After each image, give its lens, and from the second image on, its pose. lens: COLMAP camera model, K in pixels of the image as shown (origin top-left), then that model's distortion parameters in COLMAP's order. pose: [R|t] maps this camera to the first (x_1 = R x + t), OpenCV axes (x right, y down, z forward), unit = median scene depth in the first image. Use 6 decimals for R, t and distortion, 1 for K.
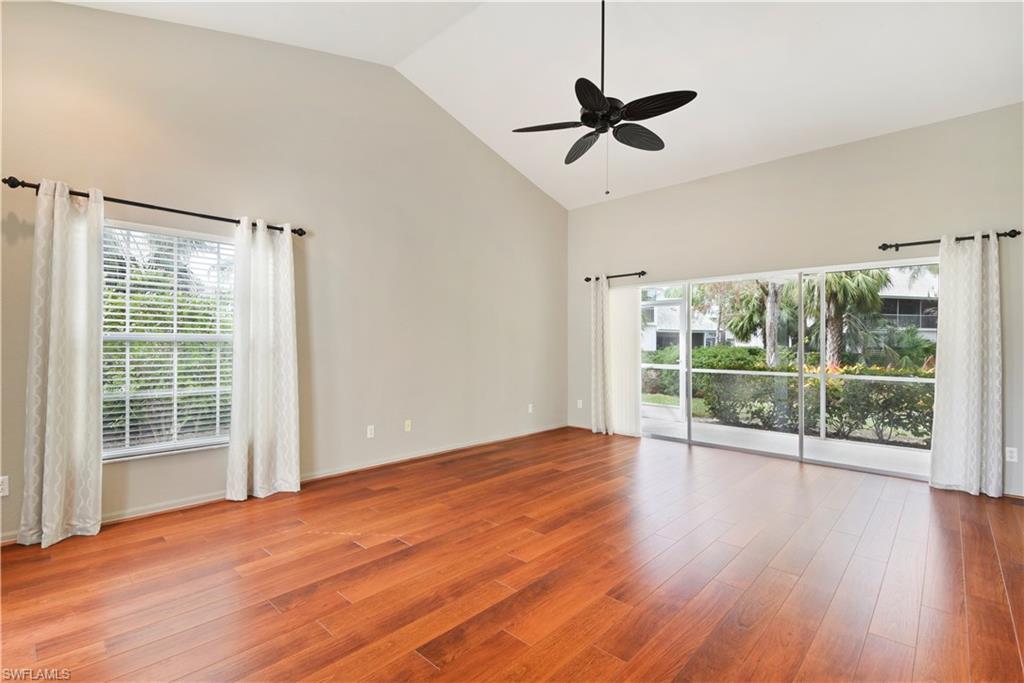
lens RADIAL K [[464.3, 0, 504.9], [0, 464.3, 337.4], [0, 0, 1]] dist [0.040115, -0.027618]
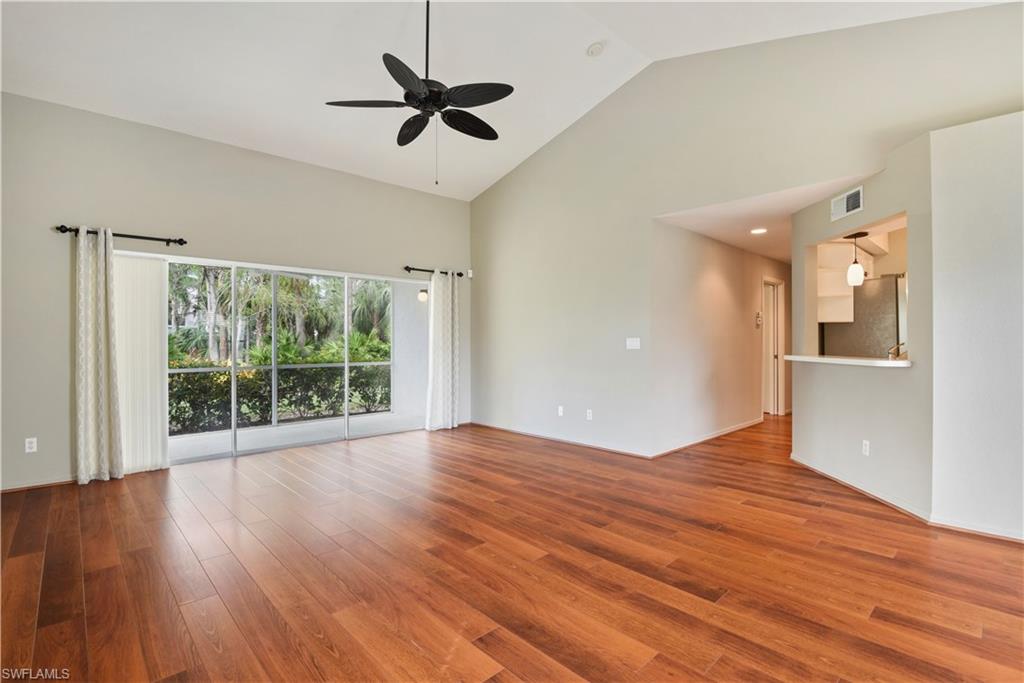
lens RADIAL K [[480.0, 0, 508.5], [0, 480.0, 340.1], [0, 0, 1]] dist [0.001010, -0.015802]
pose [[0.055062, -0.005162, 0.998470, -0.690674], [-0.013260, 0.999895, 0.005900, 0.008517], [-0.998395, -0.013564, 0.054988, 0.719347]]
